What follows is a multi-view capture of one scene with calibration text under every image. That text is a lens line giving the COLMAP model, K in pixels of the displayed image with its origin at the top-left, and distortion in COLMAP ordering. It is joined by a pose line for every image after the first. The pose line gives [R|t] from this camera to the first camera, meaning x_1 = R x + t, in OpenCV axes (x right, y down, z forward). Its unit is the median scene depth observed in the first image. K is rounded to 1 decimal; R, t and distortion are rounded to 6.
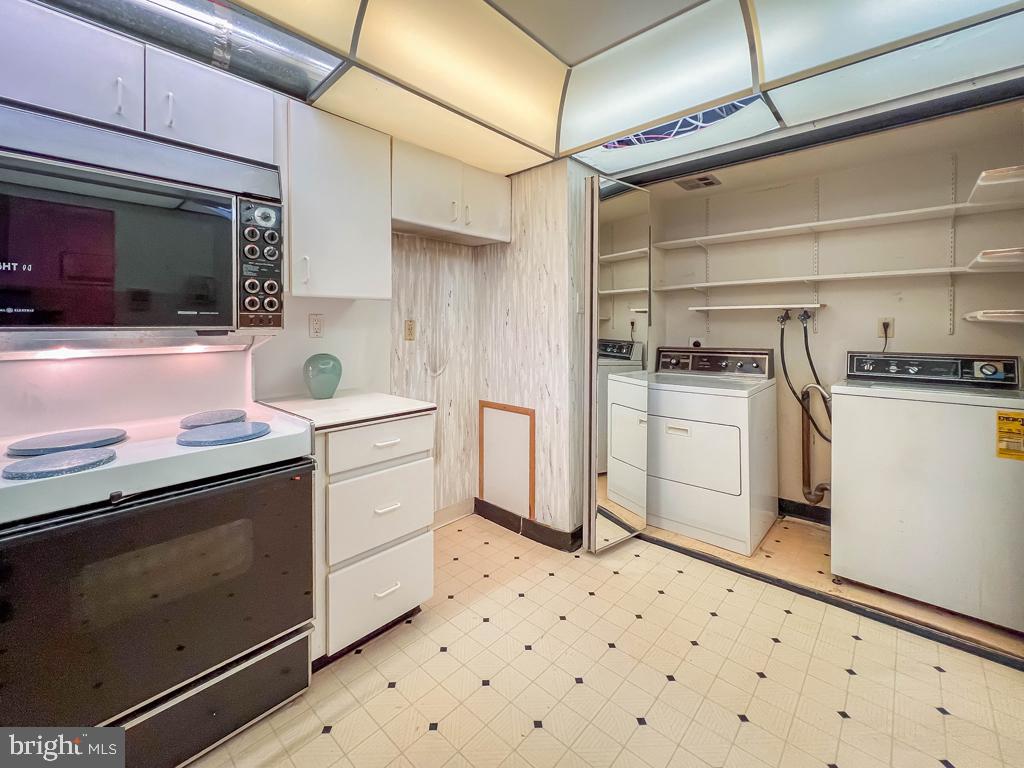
lens RADIAL K [[415.1, 0, 511.6], [0, 415.1, 389.1], [0, 0, 1]] dist [-0.002105, -0.000301]
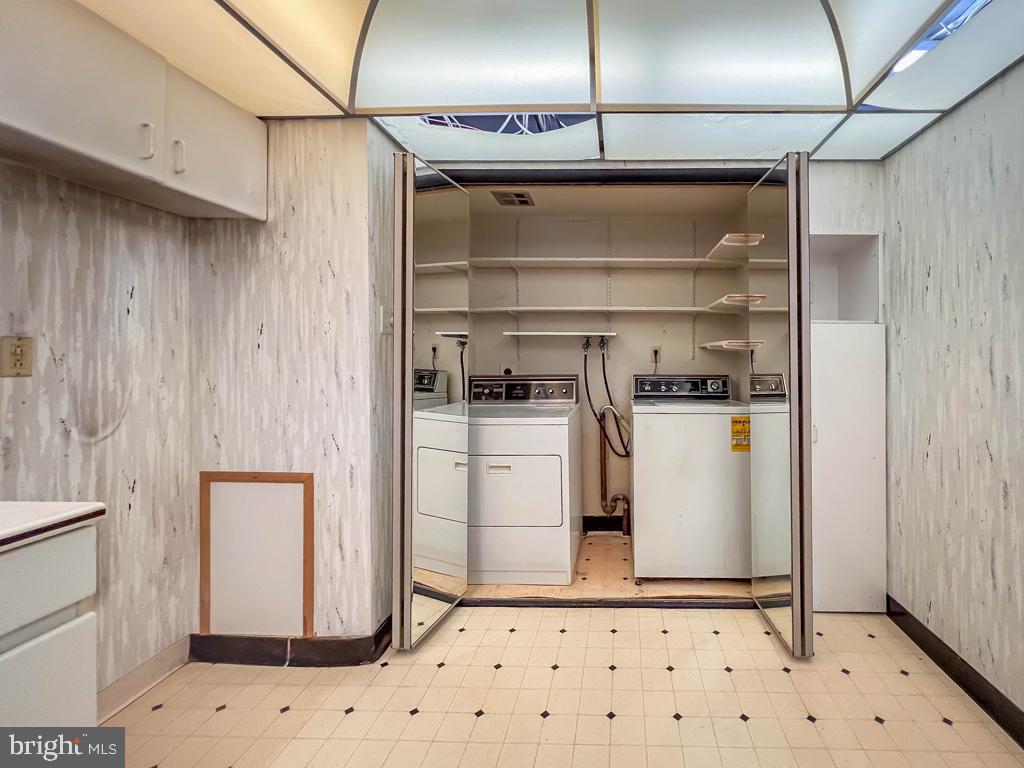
lens RADIAL K [[381.9, 0, 512.5], [0, 381.9, 376.1], [0, 0, 1]] dist [0.000945, 0.000166]
pose [[0.774907, -0.029514, 0.631386, -0.088381], [0.091910, 0.993554, -0.066360, -0.039923], [-0.625357, 0.109453, 0.772624, 0.326780]]
